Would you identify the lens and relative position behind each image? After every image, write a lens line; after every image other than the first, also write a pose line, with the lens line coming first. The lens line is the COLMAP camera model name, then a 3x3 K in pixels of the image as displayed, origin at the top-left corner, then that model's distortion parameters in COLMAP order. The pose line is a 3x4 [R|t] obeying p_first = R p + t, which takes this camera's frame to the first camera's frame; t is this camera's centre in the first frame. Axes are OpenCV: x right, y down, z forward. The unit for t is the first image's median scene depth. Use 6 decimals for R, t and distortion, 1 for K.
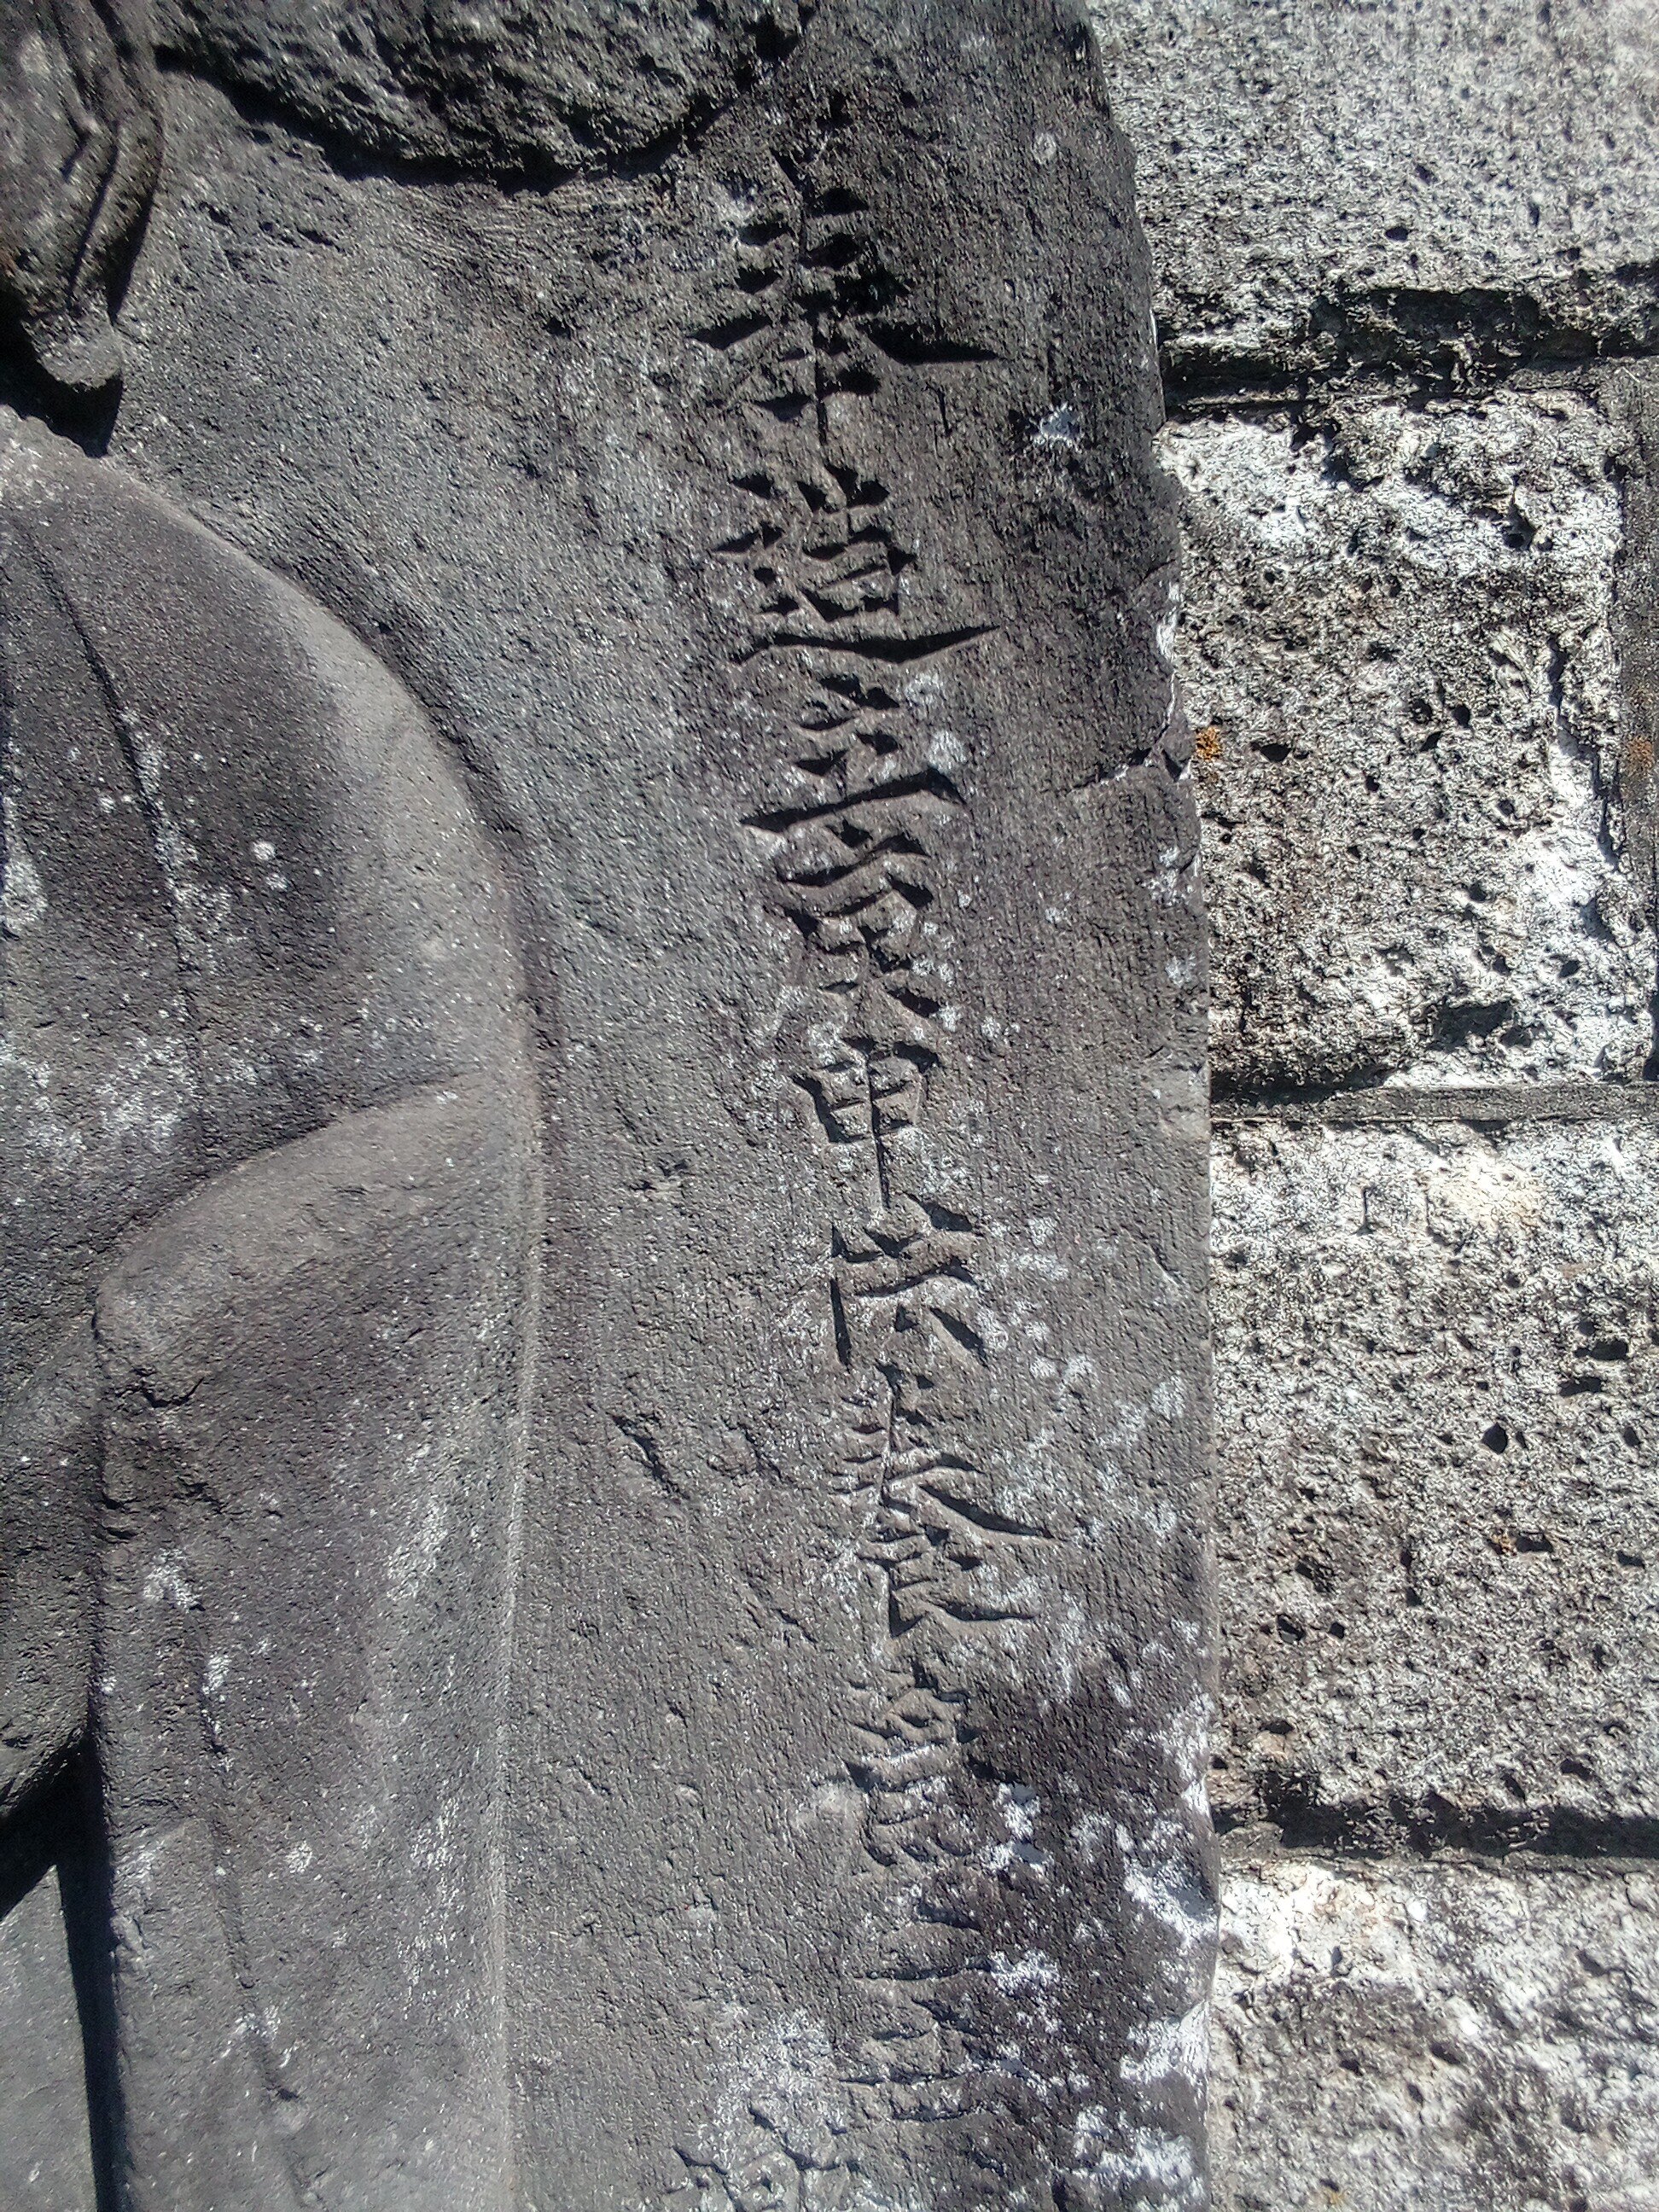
lens RADIAL K [[1888.7, 0, 829.5], [0, 1888.7, 1106.0], [0, 0, 1]] dist [0.102706, -0.189050]
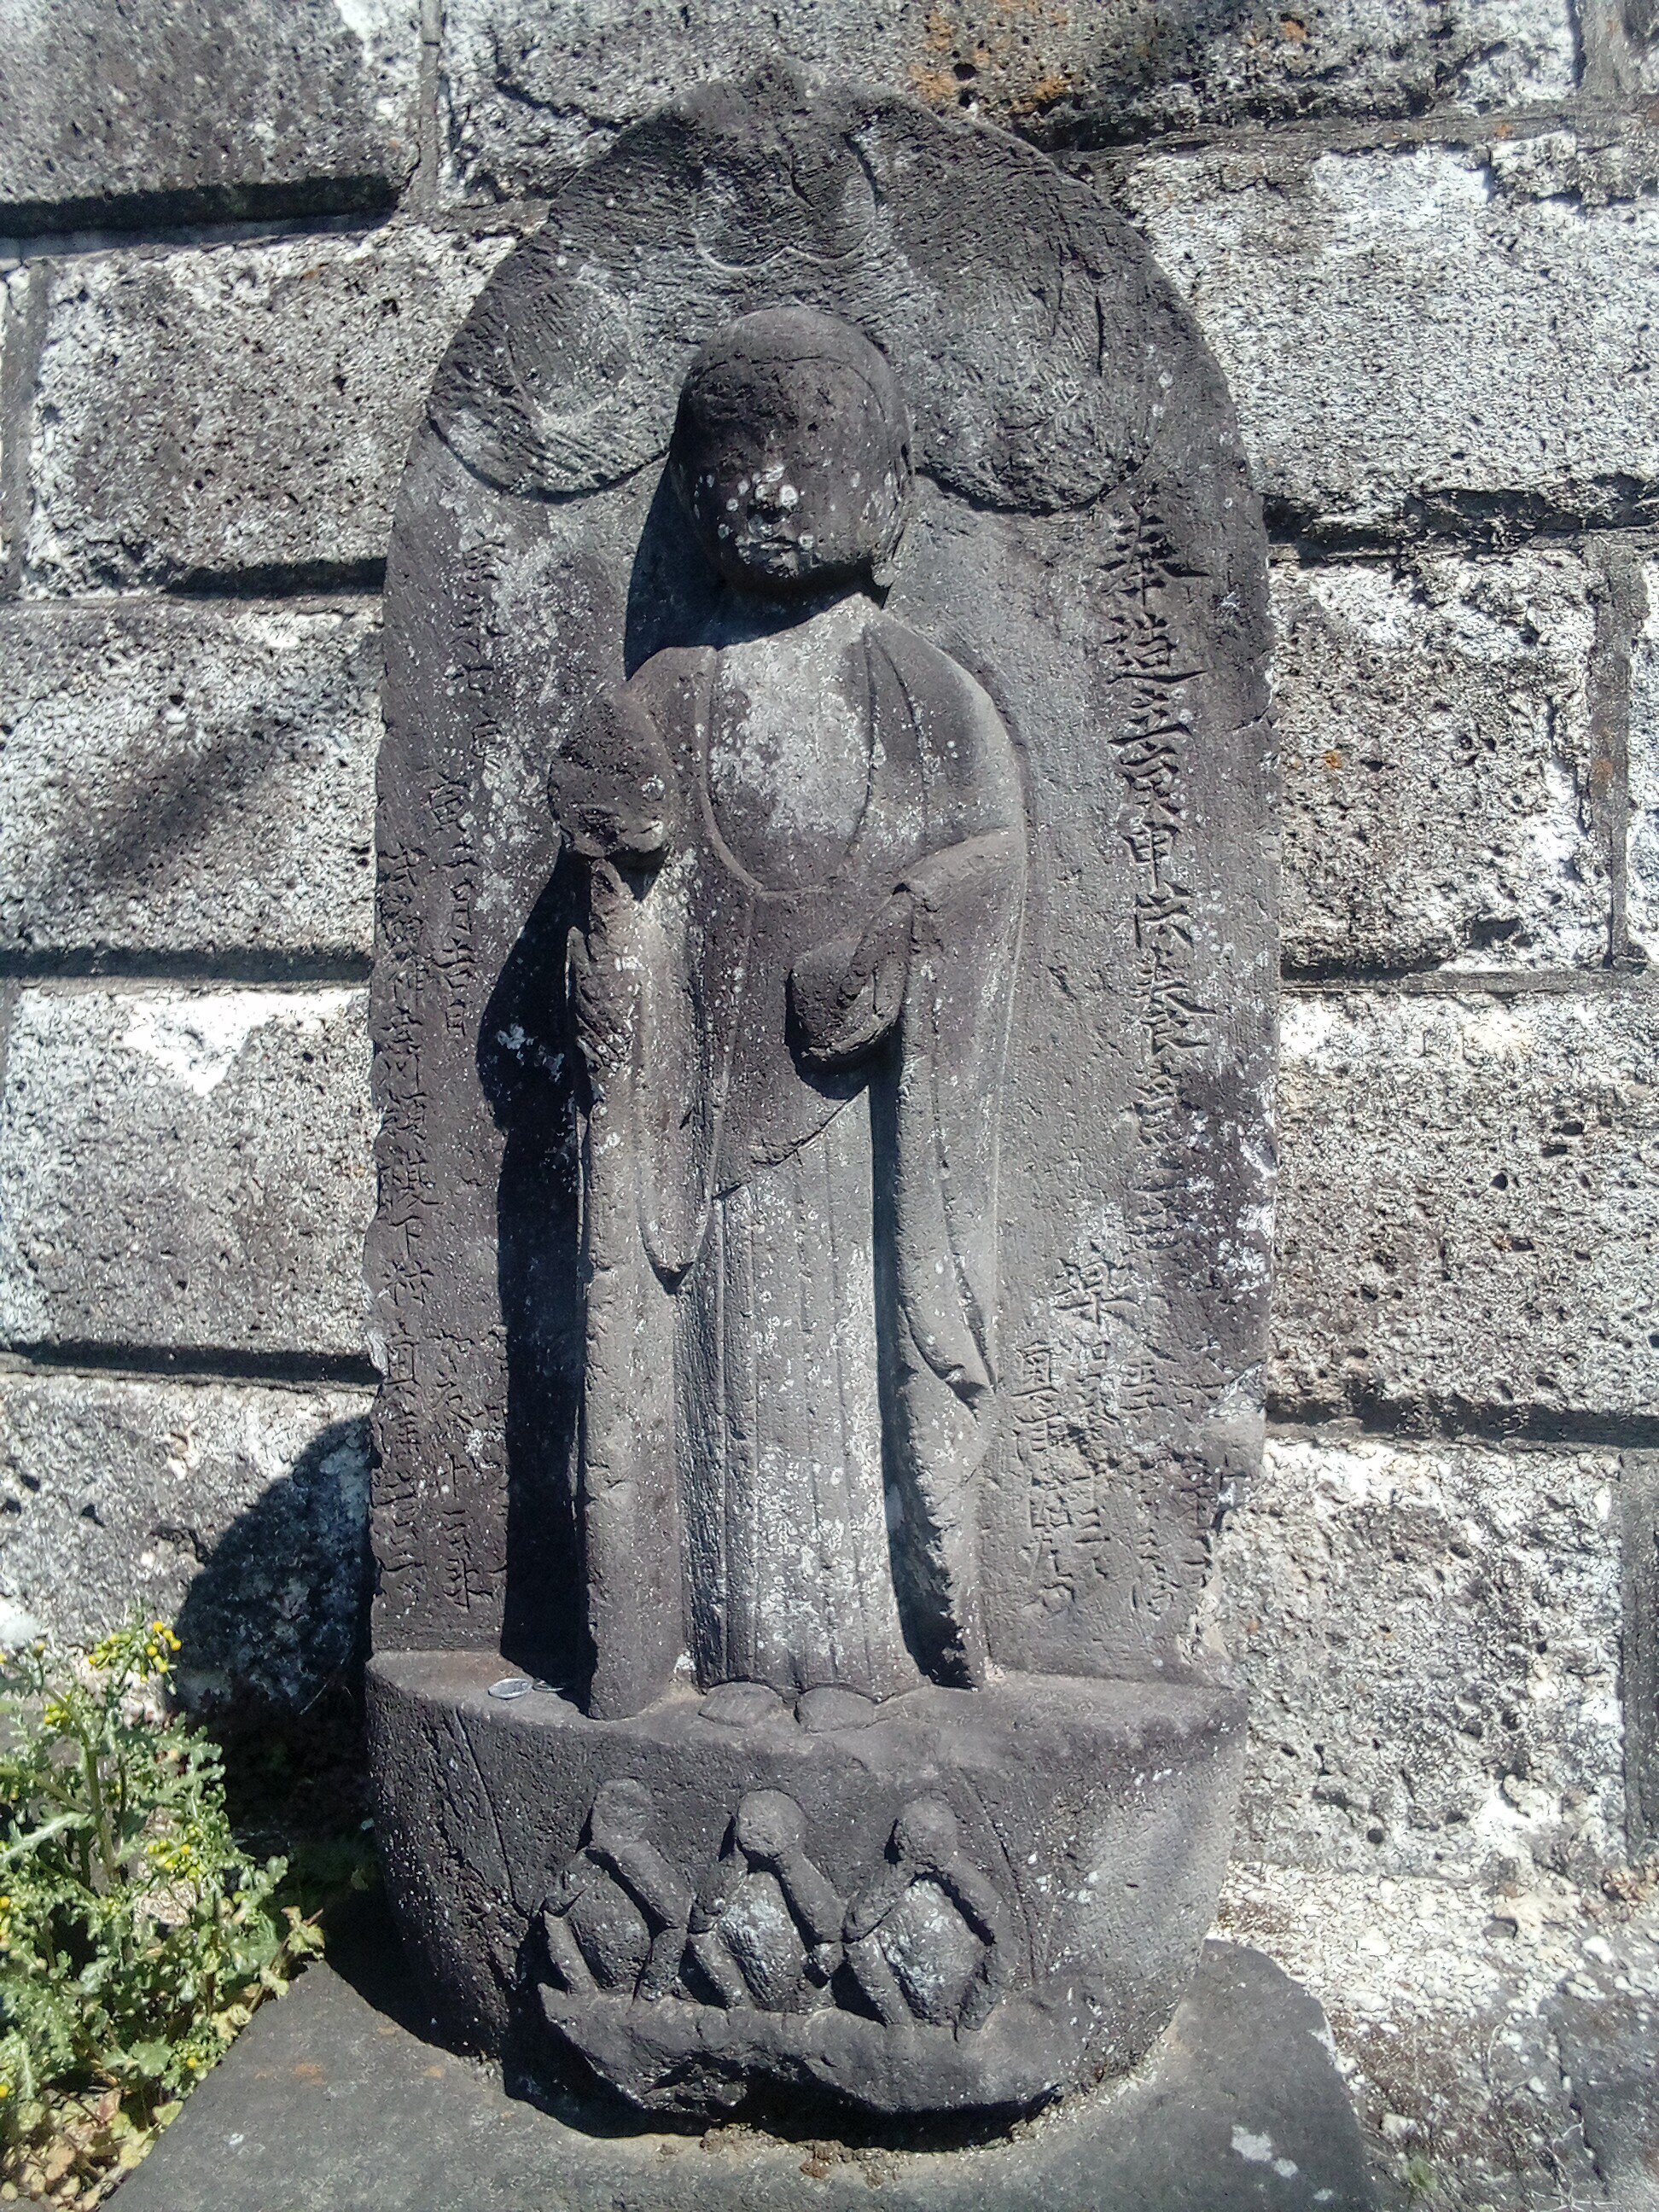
lens RADIAL K [[1888.7, 0, 829.5], [0, 1888.7, 1106.0], [0, 0, 1]] dist [0.102706, -0.189050]
pose [[0.994426, 0.031680, -0.100560, -0.061342], [-0.036172, 0.998413, -0.043162, 0.201289], [0.099033, 0.046559, 0.993994, -0.688750]]
